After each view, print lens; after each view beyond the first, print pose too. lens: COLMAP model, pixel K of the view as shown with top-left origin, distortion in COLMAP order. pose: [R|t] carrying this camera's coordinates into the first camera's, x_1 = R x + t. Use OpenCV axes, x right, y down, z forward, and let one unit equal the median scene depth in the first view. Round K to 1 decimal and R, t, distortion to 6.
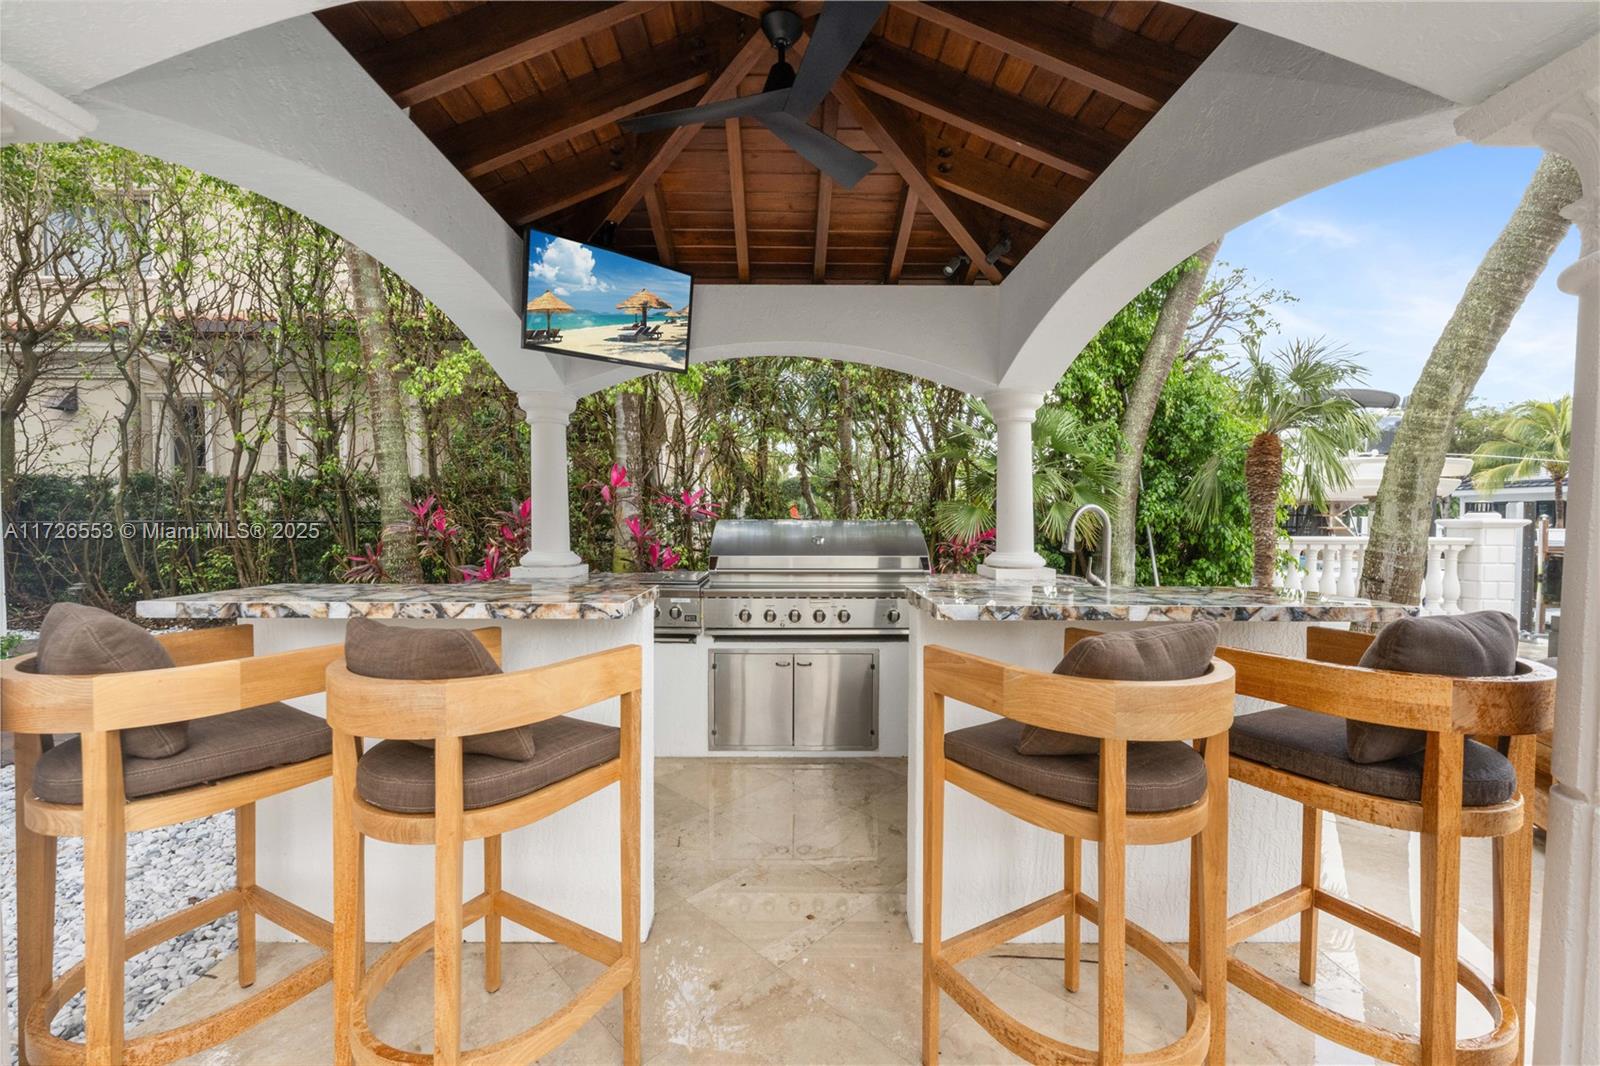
lens RADIAL K [[632.3, 0, 792.1], [0, 632.3, 533.4], [0, 0, 1]] dist [-0.001315, -0.000104]
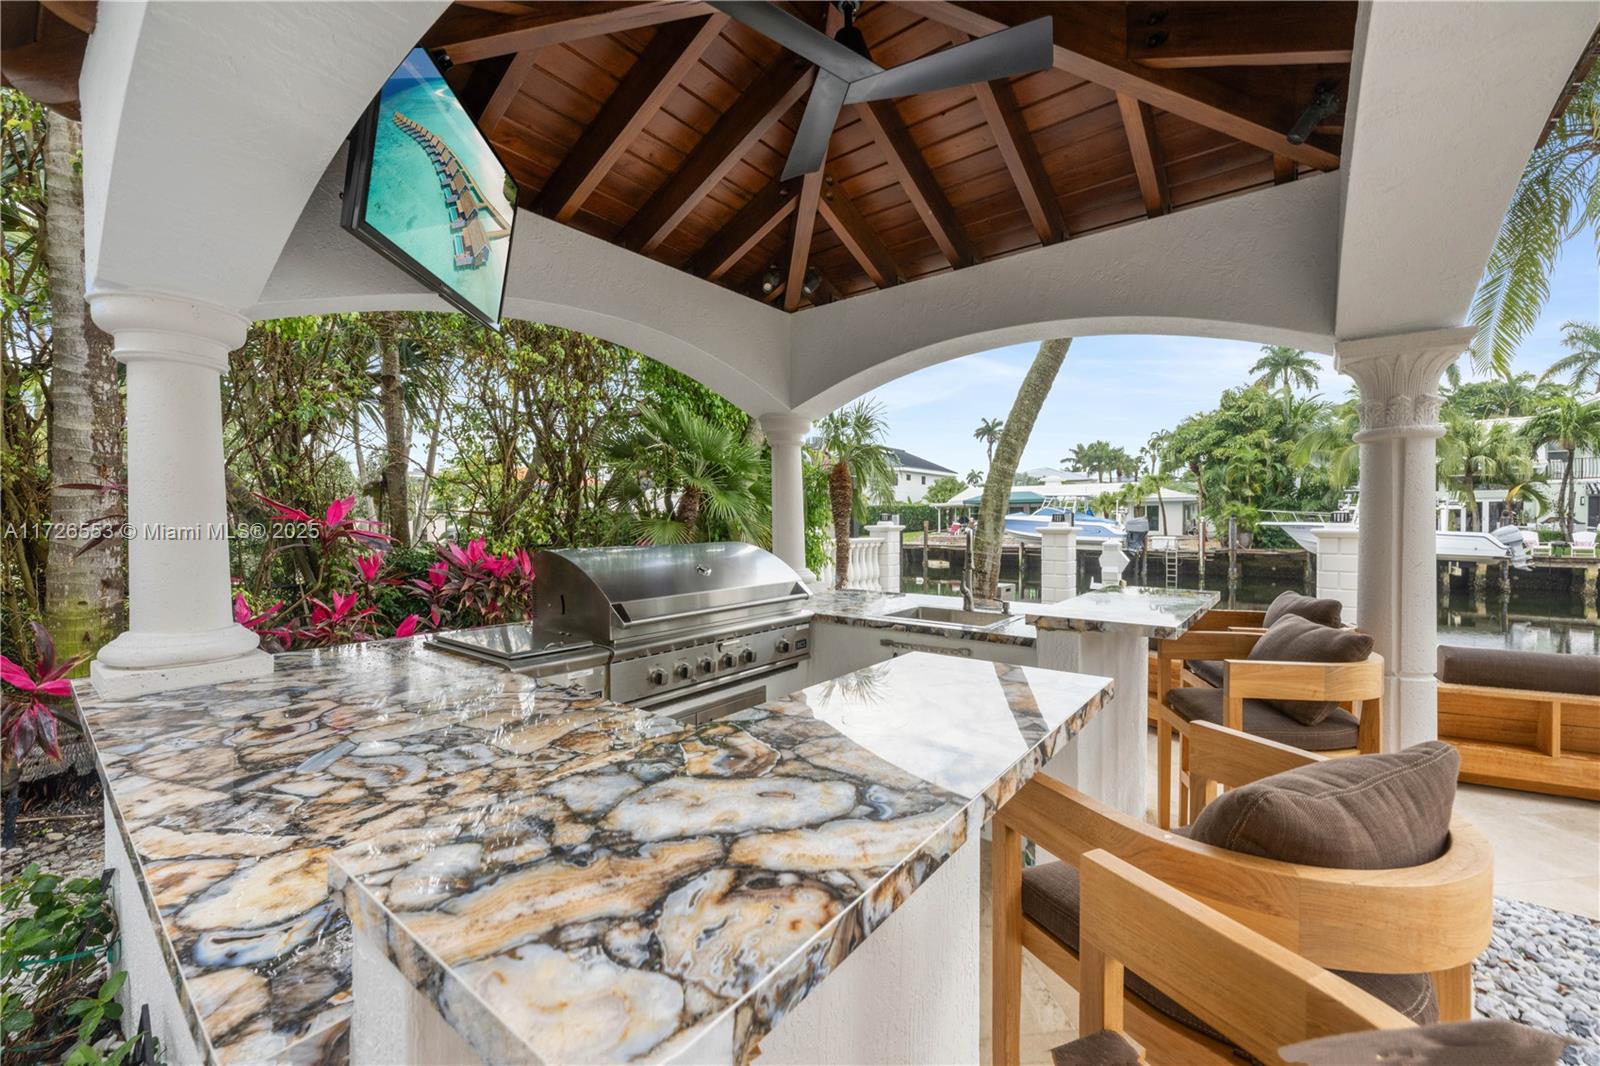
lens RADIAL K [[638.1, 0, 796.0], [0, 638.1, 530.6], [0, 0, 1]] dist [-0.002405, -0.000127]
pose [[0.621067, -0.018992, 0.783527, -0.487743], [0.024552, 0.999687, 0.004771, -0.038996], [-0.783373, 0.016275, 0.621339, 0.338763]]
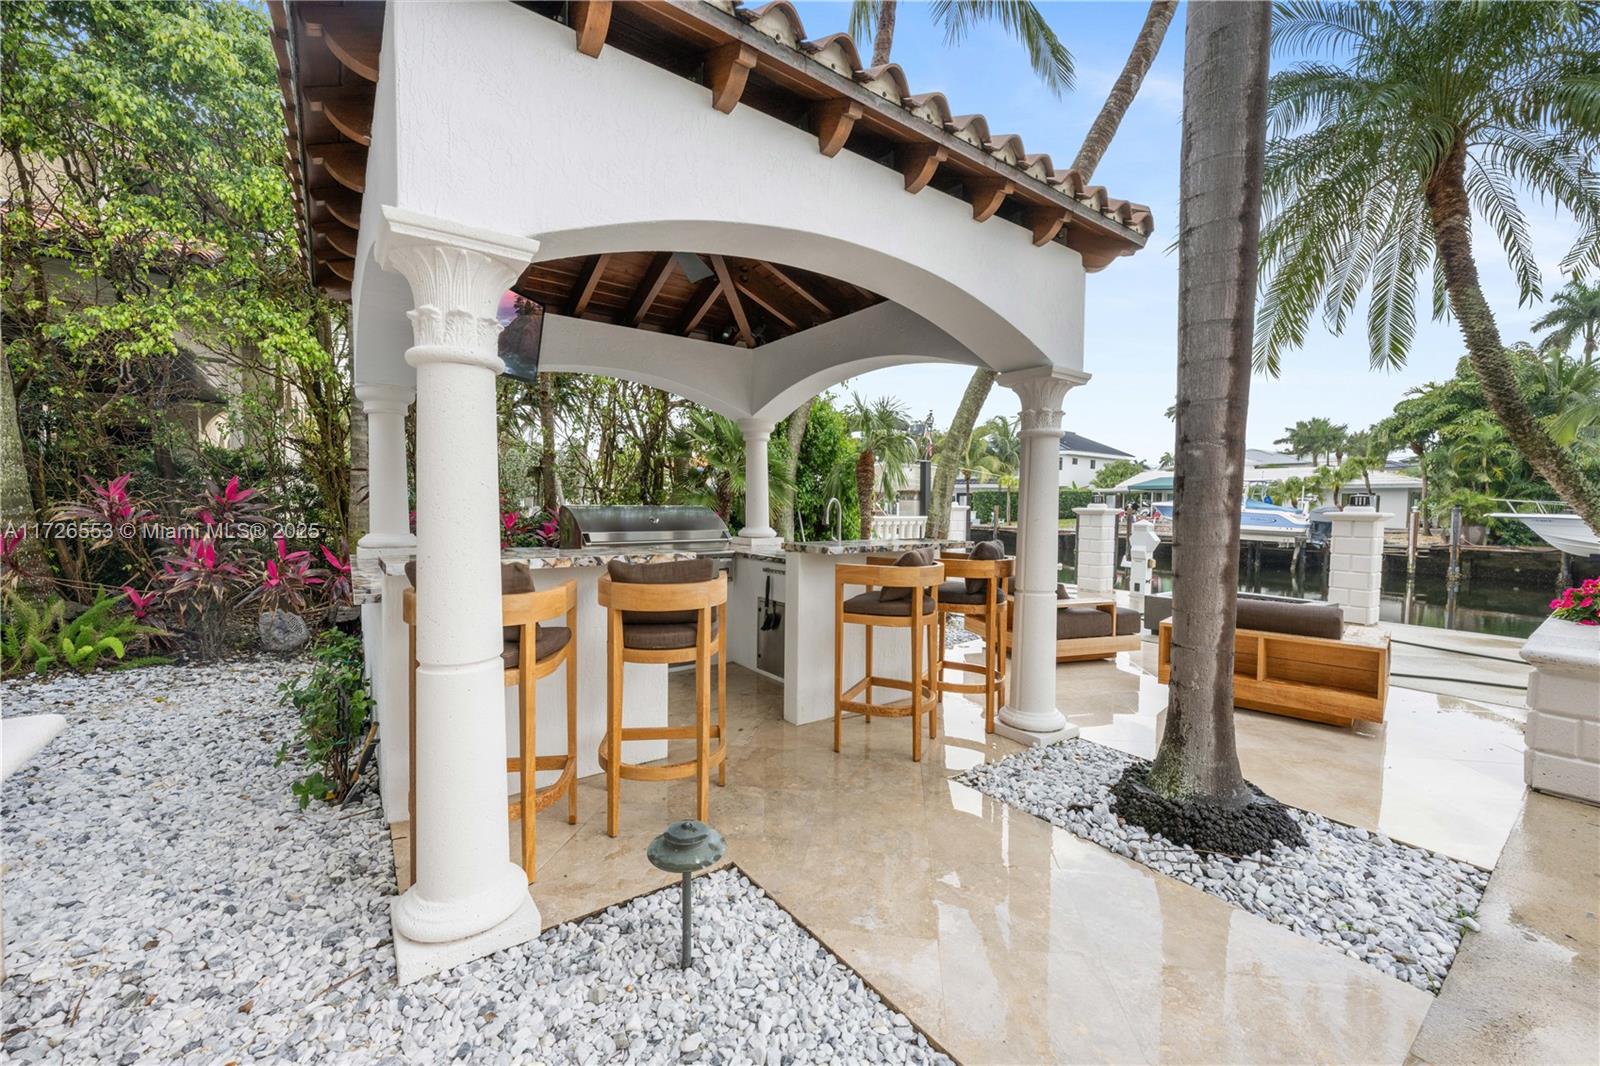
lens RADIAL K [[638.1, 0, 796.0], [0, 638.1, 530.6], [0, 0, 1]] dist [-0.002405, -0.000127]
pose [[0.809346, -0.019345, 0.587013, -0.475780], [0.005921, 0.999675, 0.024781, 0.001302], [-0.587302, -0.016580, 0.809198, -0.287697]]
